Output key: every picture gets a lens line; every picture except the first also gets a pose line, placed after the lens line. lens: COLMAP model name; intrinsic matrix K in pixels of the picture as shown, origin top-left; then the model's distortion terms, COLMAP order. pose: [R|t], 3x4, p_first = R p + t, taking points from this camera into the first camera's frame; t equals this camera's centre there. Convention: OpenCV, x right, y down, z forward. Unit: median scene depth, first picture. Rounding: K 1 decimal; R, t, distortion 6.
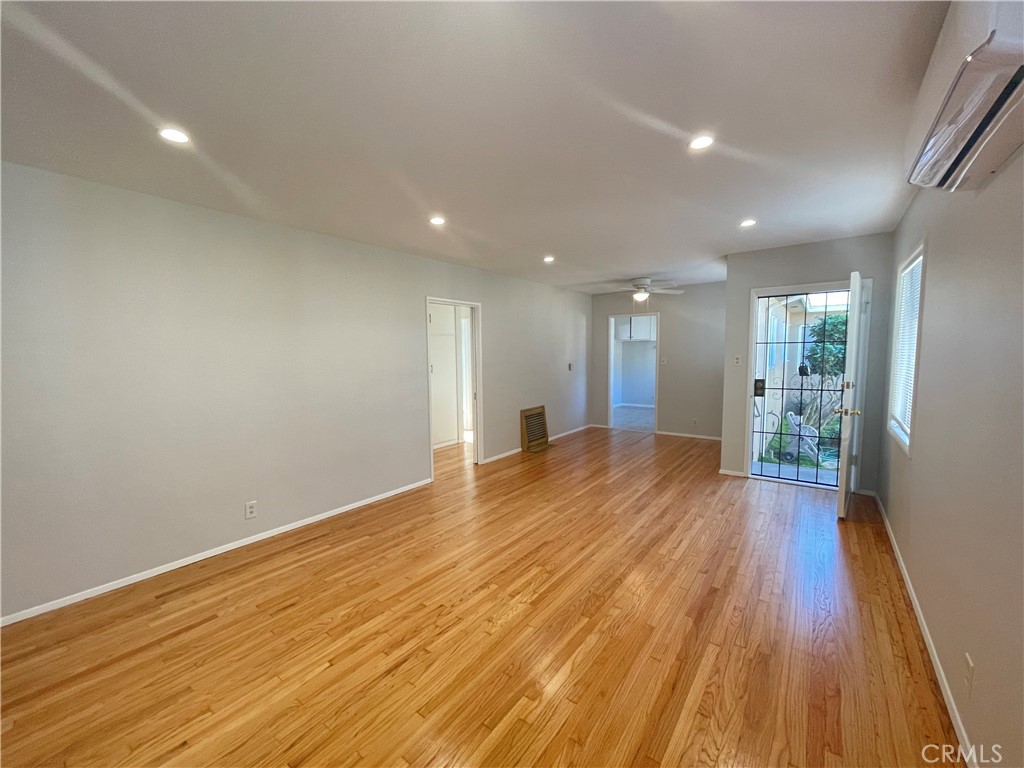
lens RADIAL K [[412.6, 0, 508.8], [0, 412.6, 386.9], [0, 0, 1]] dist [0.000543, 0.000189]
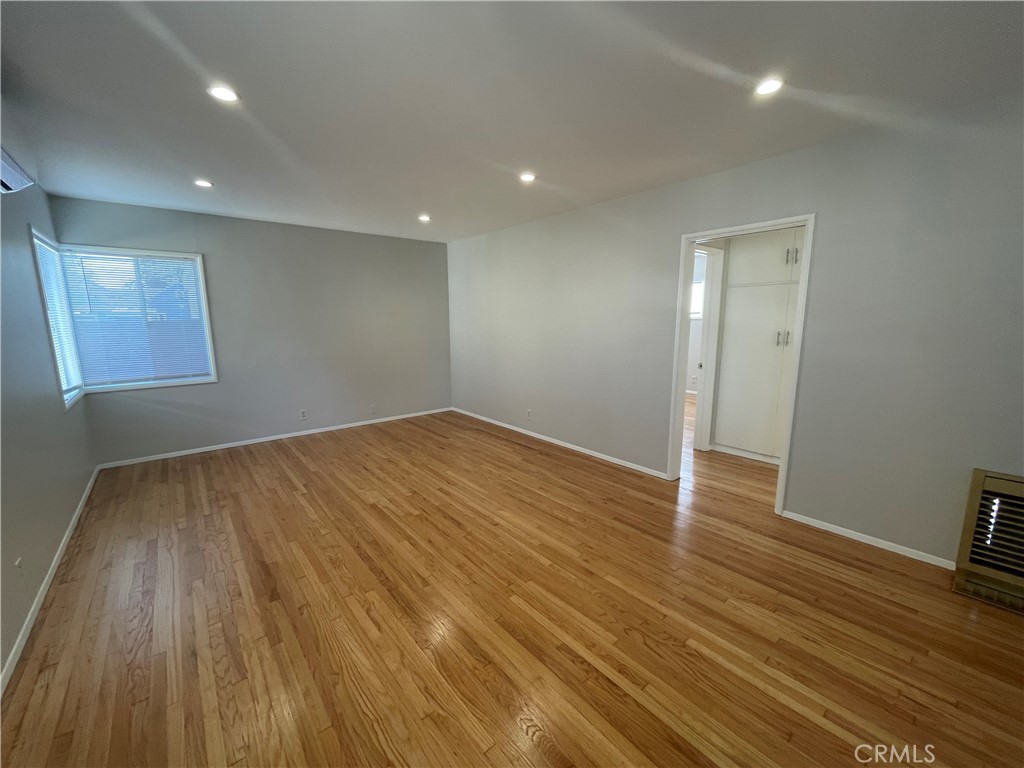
lens RADIAL K [[412.6, 0, 508.8], [0, 412.6, 386.9], [0, 0, 1]] dist [0.000543, 0.000189]
pose [[-0.230044, 0.178464, -0.956677, 0.891177], [-0.071806, 0.977249, 0.199568, -0.113736], [0.970527, 0.114605, -0.211996, 1.267492]]
